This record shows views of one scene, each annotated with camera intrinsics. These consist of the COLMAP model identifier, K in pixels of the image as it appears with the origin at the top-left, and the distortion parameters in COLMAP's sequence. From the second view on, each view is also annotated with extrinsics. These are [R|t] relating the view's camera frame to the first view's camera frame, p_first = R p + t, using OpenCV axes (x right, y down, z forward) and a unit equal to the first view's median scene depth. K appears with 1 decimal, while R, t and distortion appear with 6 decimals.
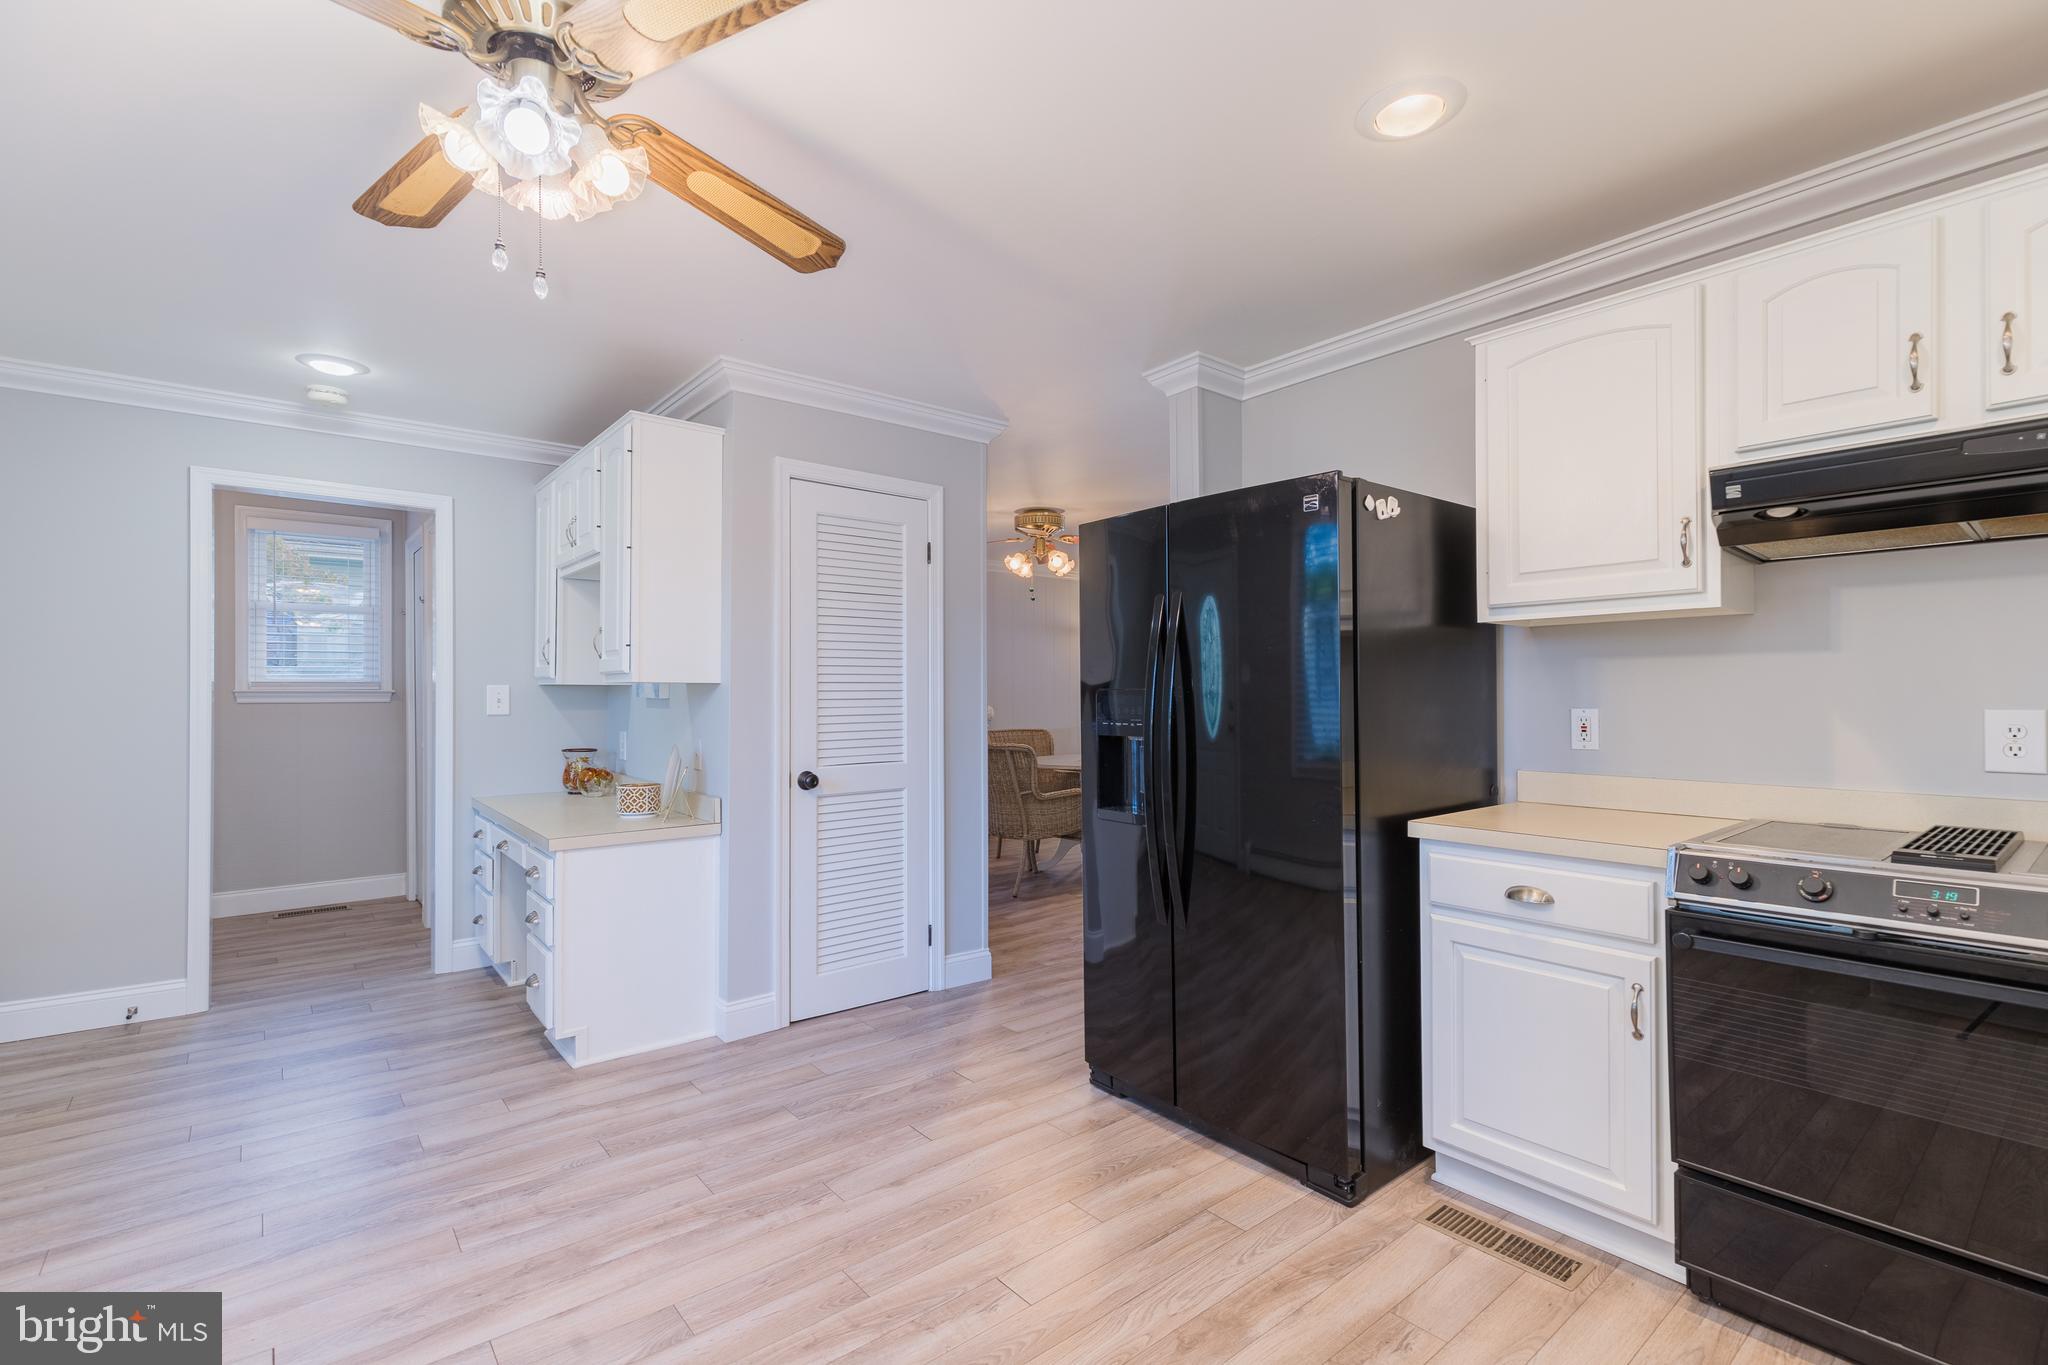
lens RADIAL K [[932.5, 0, 1035.5], [0, 932.5, 693.0], [0, 0, 1]] dist [0.014699, -0.000302]
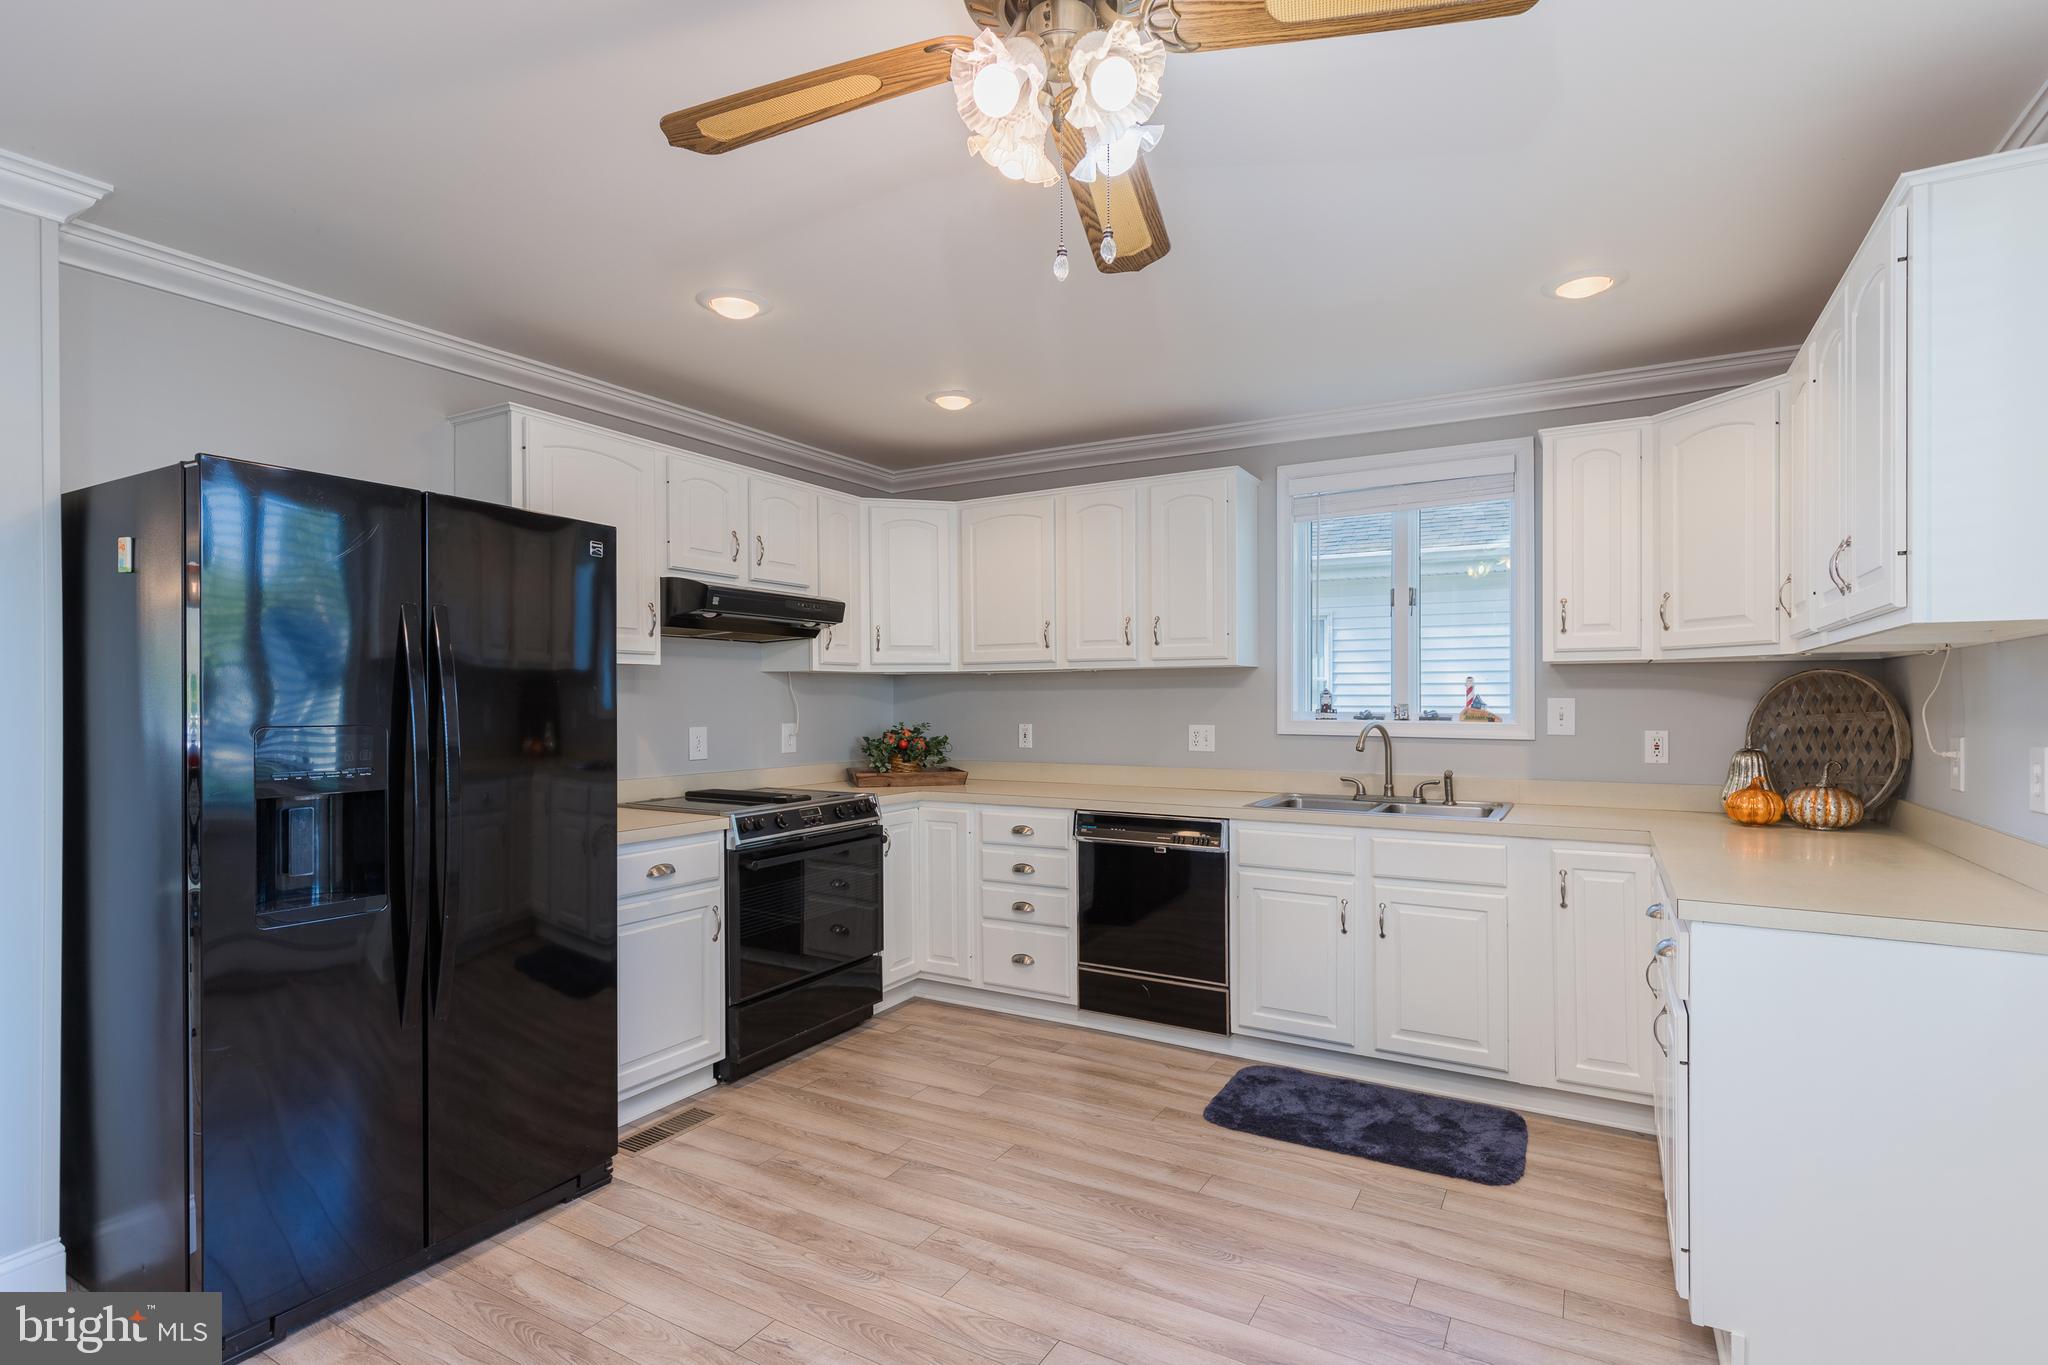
lens RADIAL K [[993.2, 0, 1024.4], [0, 993.2, 708.7], [0, 0, 1]] dist [0.006785, 0.000643]
pose [[-0.338747, -0.002635, 0.940874, -0.734922], [0.003973, 0.999983, 0.004231, -0.018090], [-0.940869, 0.005171, -0.338731, 0.717619]]
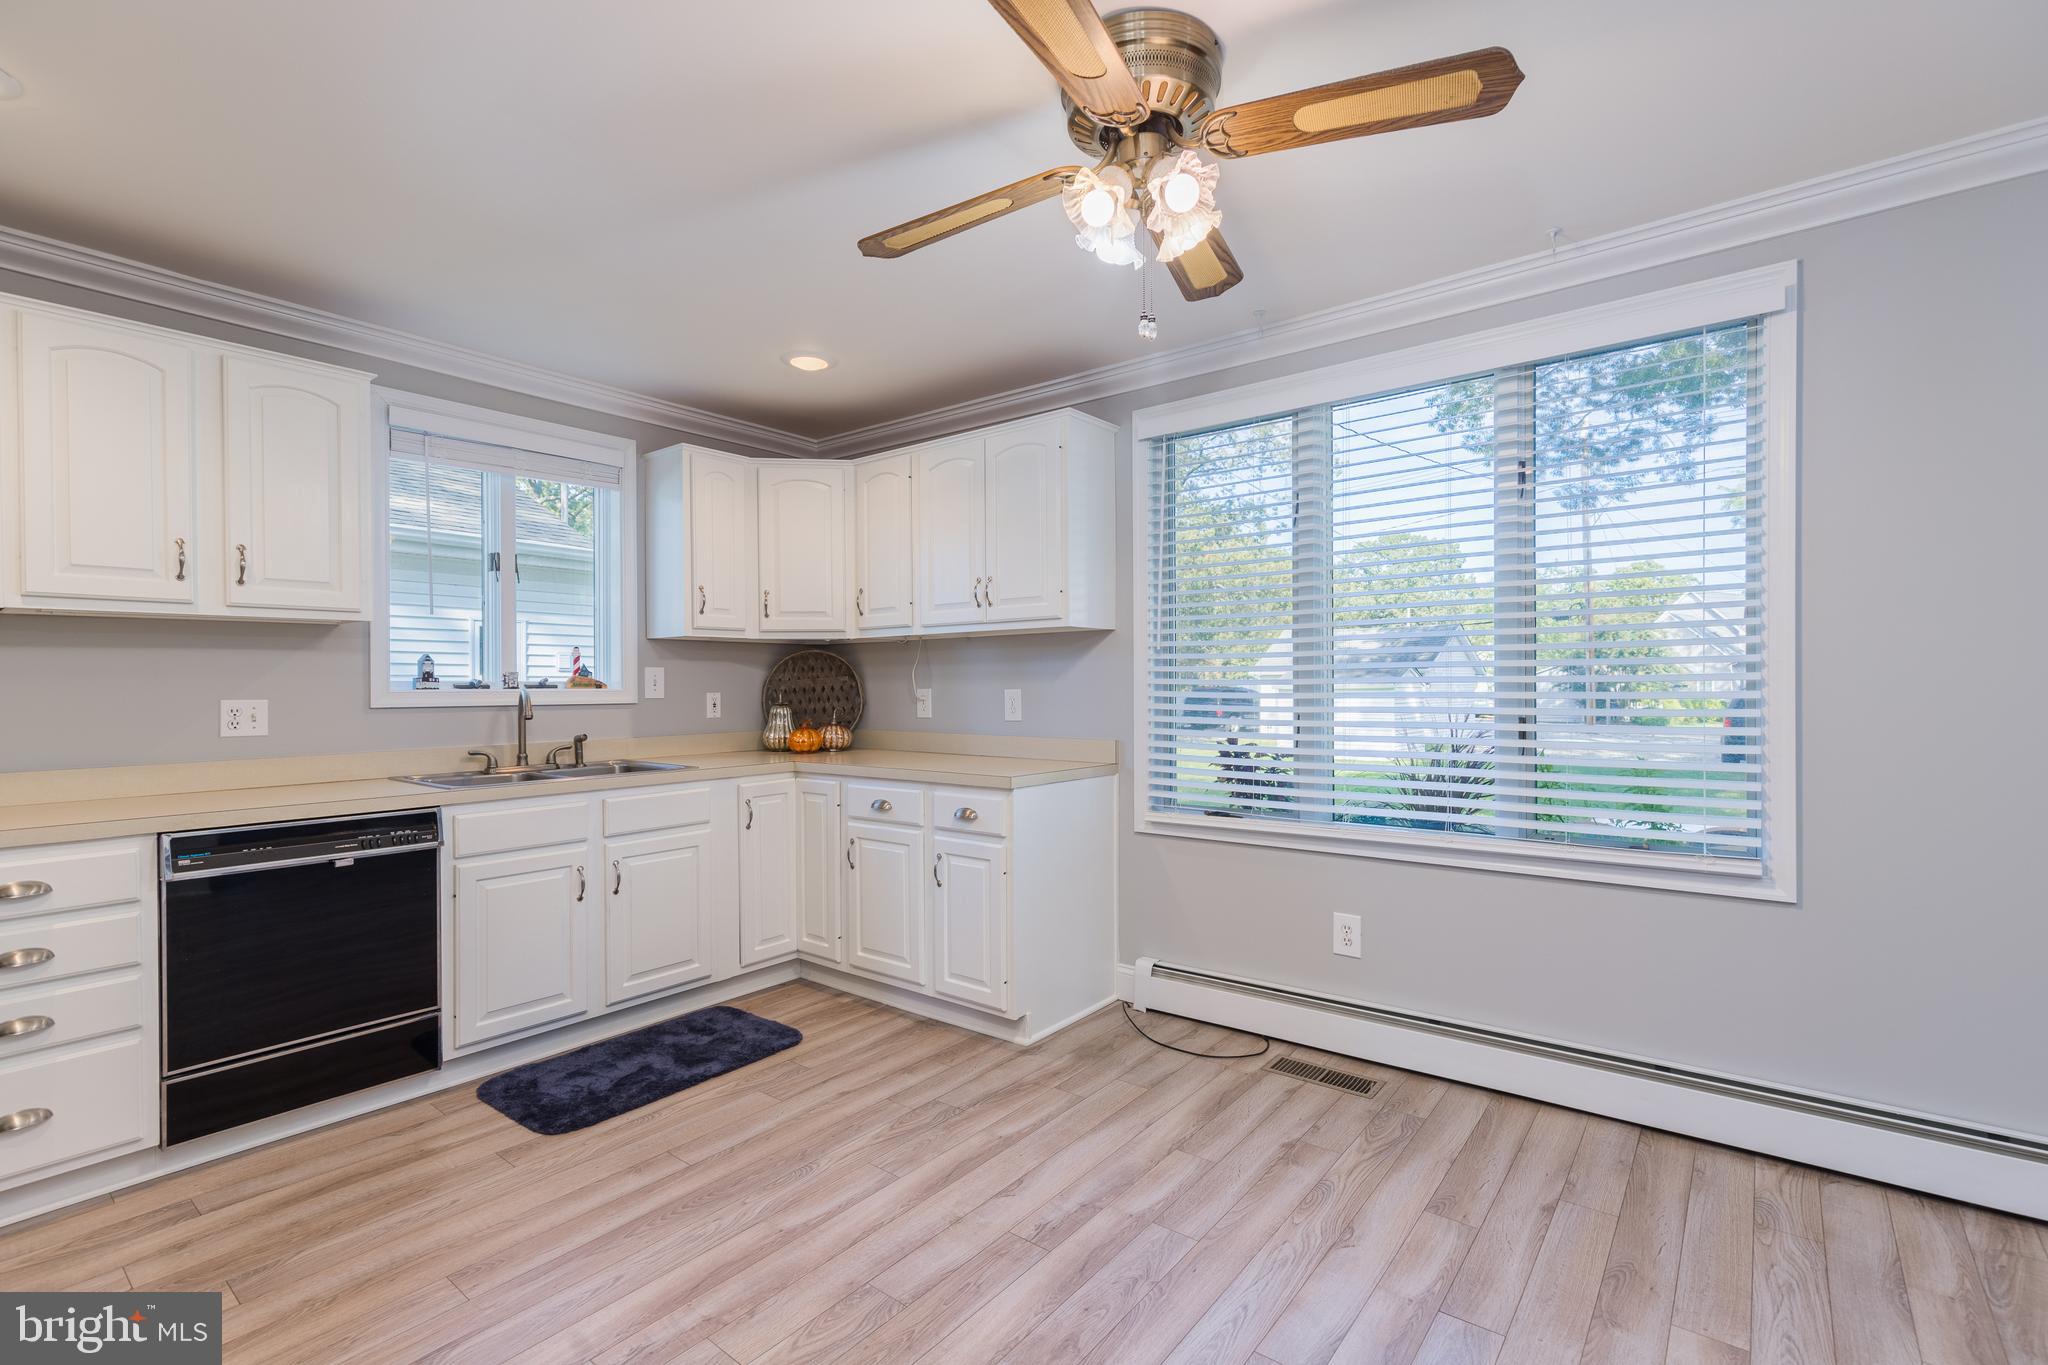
lens RADIAL K [[932.5, 0, 1034.1], [0, 932.5, 691.9], [0, 0, 1]] dist [0.014699, -0.000302]
pose [[-0.979046, 0.014438, -0.203127, -0.085026], [0.012017, 0.999841, 0.013147, 0.001159], [0.203285, 0.010430, -0.979064, 1.124791]]
